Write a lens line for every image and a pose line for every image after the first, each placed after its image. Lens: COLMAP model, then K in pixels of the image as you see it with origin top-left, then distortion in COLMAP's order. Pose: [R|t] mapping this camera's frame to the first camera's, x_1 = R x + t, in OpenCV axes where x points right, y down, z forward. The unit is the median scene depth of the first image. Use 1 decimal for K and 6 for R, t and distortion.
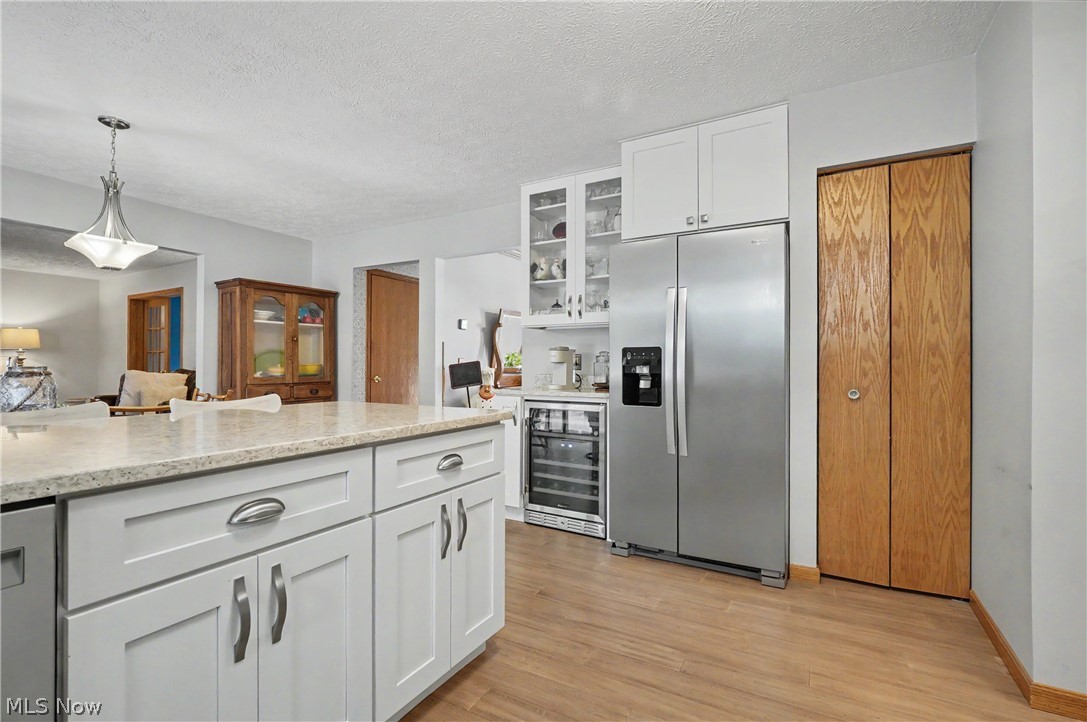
lens RADIAL K [[497.1, 0, 541.1], [0, 497.1, 360.1], [0, 0, 1]] dist [-0.010341, 0.000229]
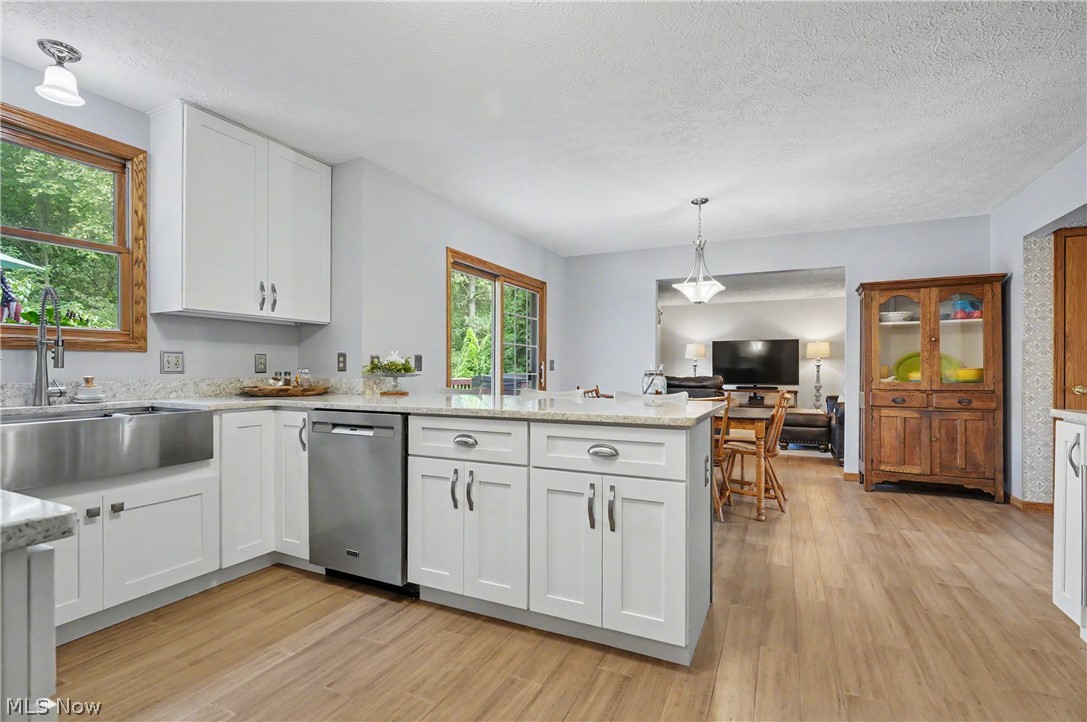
lens RADIAL K [[497.1, 0, 544.0], [0, 497.1, 367.0], [0, 0, 1]] dist [-0.010341, 0.000229]
pose [[0.064302, -0.007703, -0.997901, 0.437966], [0.009740, 0.999927, -0.007091, 0.007067], [0.997883, -0.009264, 0.064372, 0.354638]]
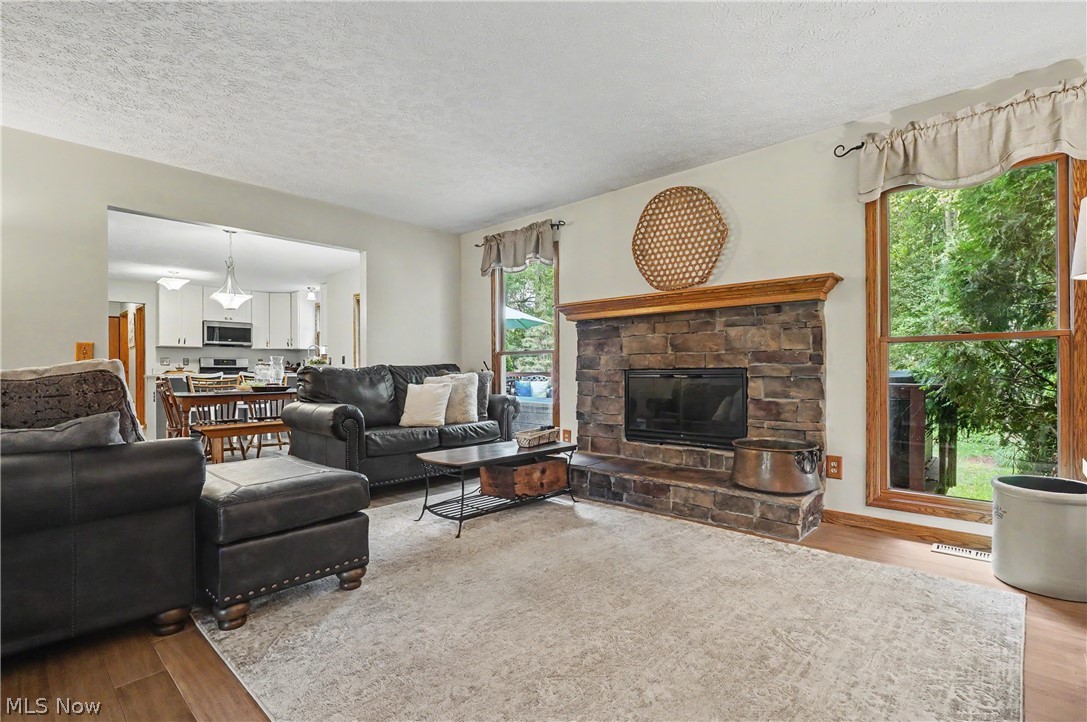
lens RADIAL K [[497.1, 0, 545.4], [0, 497.1, 367.5], [0, 0, 1]] dist [-0.010341, 0.000229]
pose [[-0.976748, 0.001302, 0.214389, -1.924998], [-0.001471, 0.999917, -0.012775, 0.046331], [-0.214388, -0.012793, -0.976665, 2.035387]]
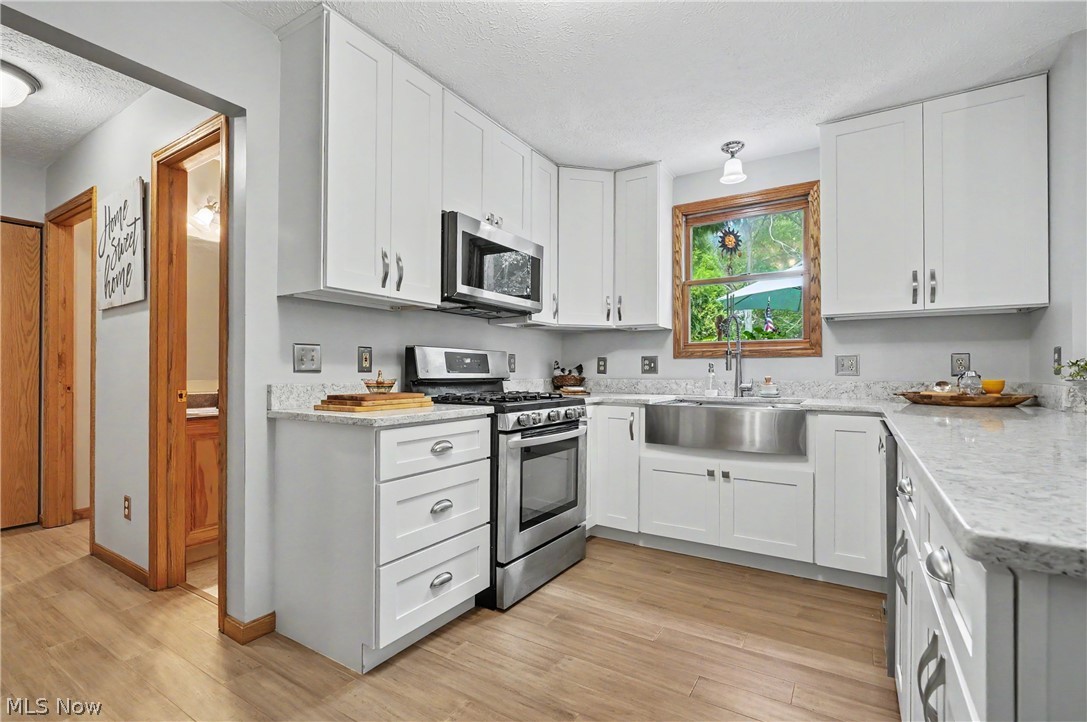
lens RADIAL K [[497.1, 0, 544.7], [0, 497.1, 368.5], [0, 0, 1]] dist [-0.010341, 0.000229]
pose [[-0.998957, -0.003974, 0.045488, 0.087342], [-0.004627, 0.999888, -0.014267, 0.008405], [-0.045426, -0.014462, -0.998863, 0.675396]]
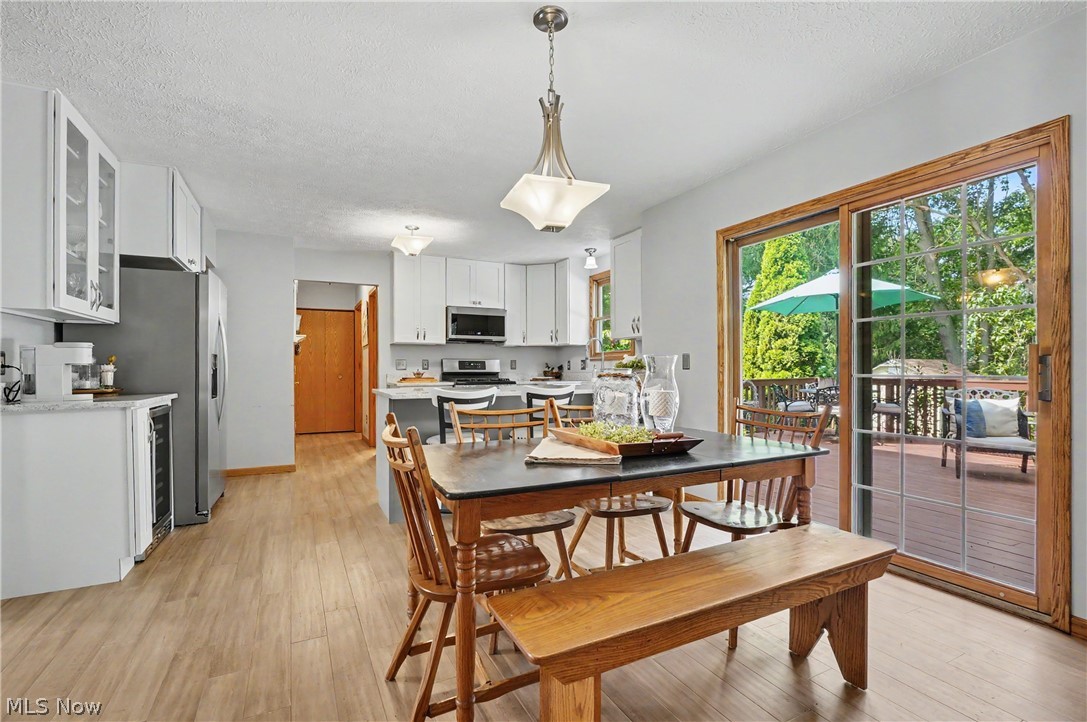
lens RADIAL K [[497.1, 0, 546.1], [0, 497.1, 367.6], [0, 0, 1]] dist [-0.010341, 0.000229]
pose [[-0.833932, 0.002387, 0.551862, -0.985309], [-0.004191, 0.999934, -0.010658, 0.015270], [-0.551852, -0.011200, -0.833867, 1.255056]]
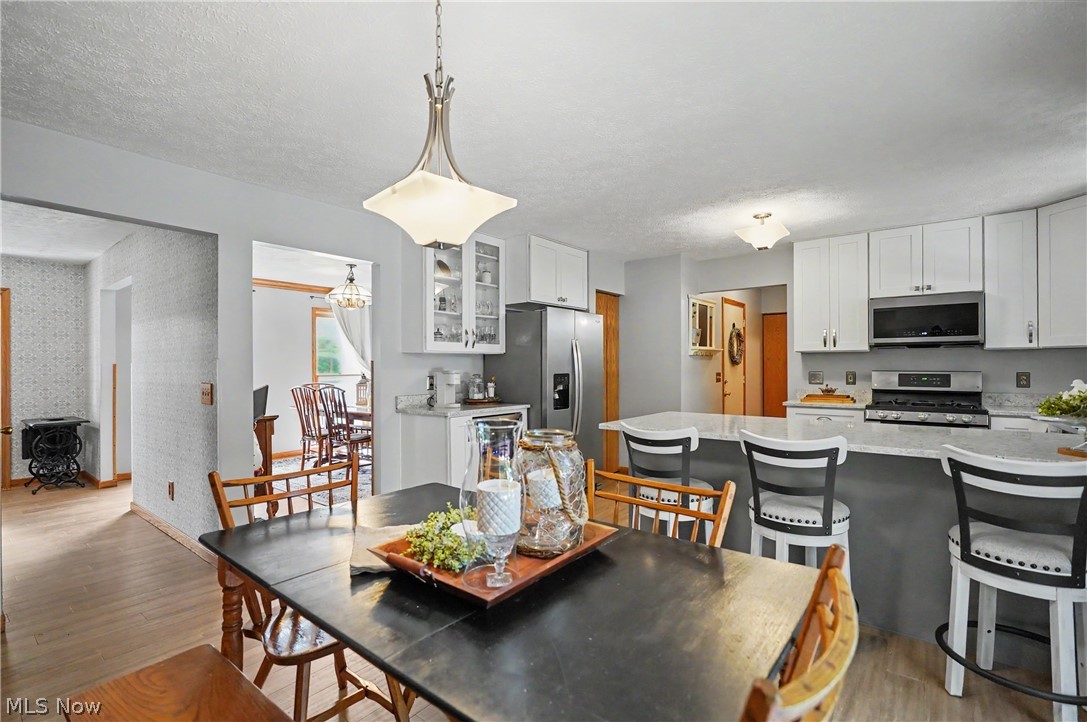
lens RADIAL K [[497.1, 0, 539.3], [0, 497.1, 367.7], [0, 0, 1]] dist [-0.010341, 0.000229]
pose [[0.151048, -0.005109, 0.988513, -1.107033], [-0.006574, 0.999959, 0.006172, -0.043357], [-0.988505, -0.007430, 0.151009, 0.643059]]
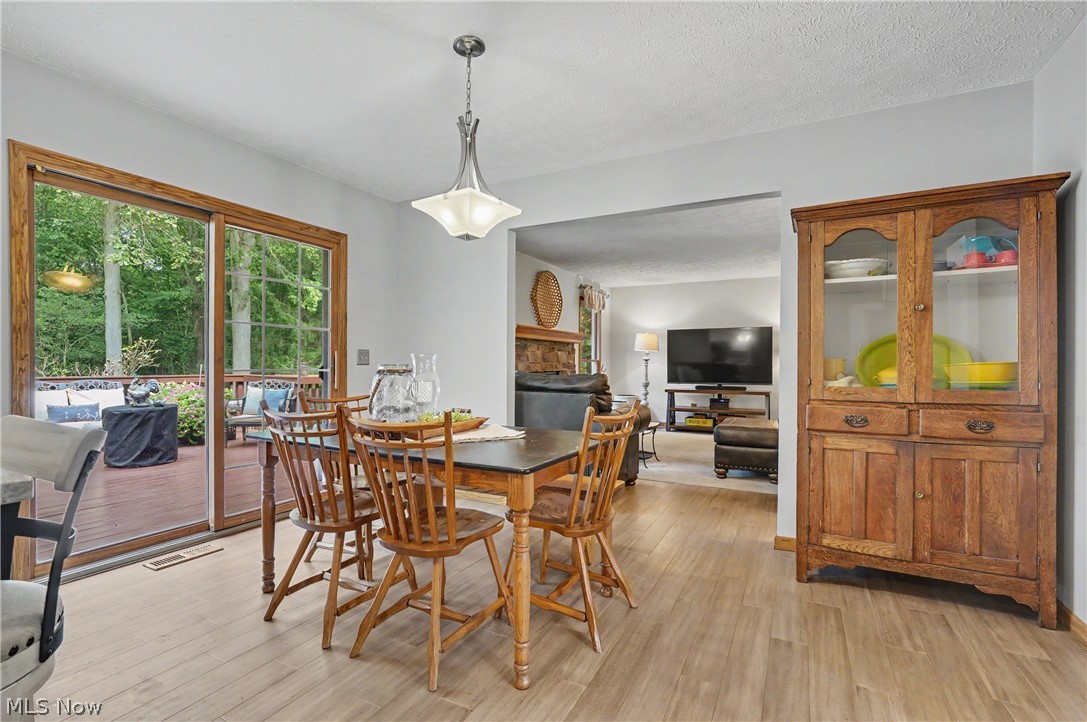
lens RADIAL K [[497.1, 0, 543.2], [0, 497.1, 366.9], [0, 0, 1]] dist [-0.010341, 0.000229]
pose [[0.027562, 0.001605, -0.999619, -0.064882], [0.007631, 0.999969, 0.001816, 0.012471], [0.999591, -0.007678, 0.027549, 0.861381]]
